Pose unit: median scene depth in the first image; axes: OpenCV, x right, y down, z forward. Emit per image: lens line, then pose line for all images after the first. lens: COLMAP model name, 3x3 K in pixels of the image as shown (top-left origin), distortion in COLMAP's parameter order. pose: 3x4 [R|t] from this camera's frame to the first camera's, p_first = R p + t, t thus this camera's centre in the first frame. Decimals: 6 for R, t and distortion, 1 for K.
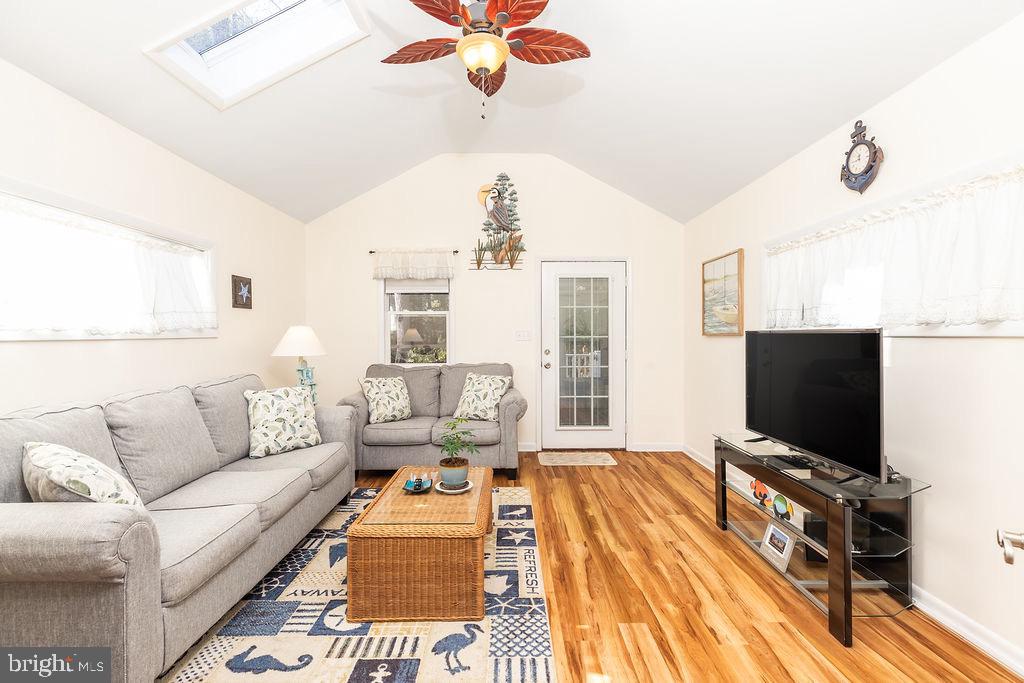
lens RADIAL K [[465.5, 0, 518.0], [0, 465.5, 338.6], [0, 0, 1]] dist [0.006397, -0.001456]
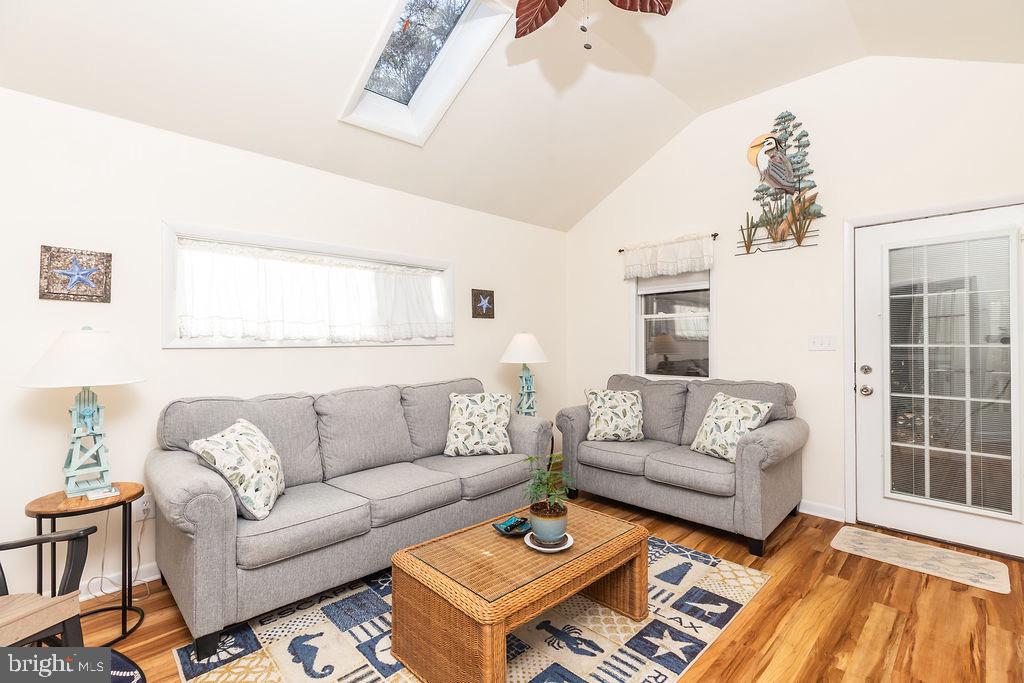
lens RADIAL K [[465.5, 0, 510.4], [0, 465.5, 338.6], [0, 0, 1]] dist [0.006397, -0.001456]
pose [[0.684342, -0.002969, -0.729155, 0.247975], [-0.004751, 0.999952, -0.008531, -0.006774], [0.729146, 0.009303, 0.684295, 0.274076]]
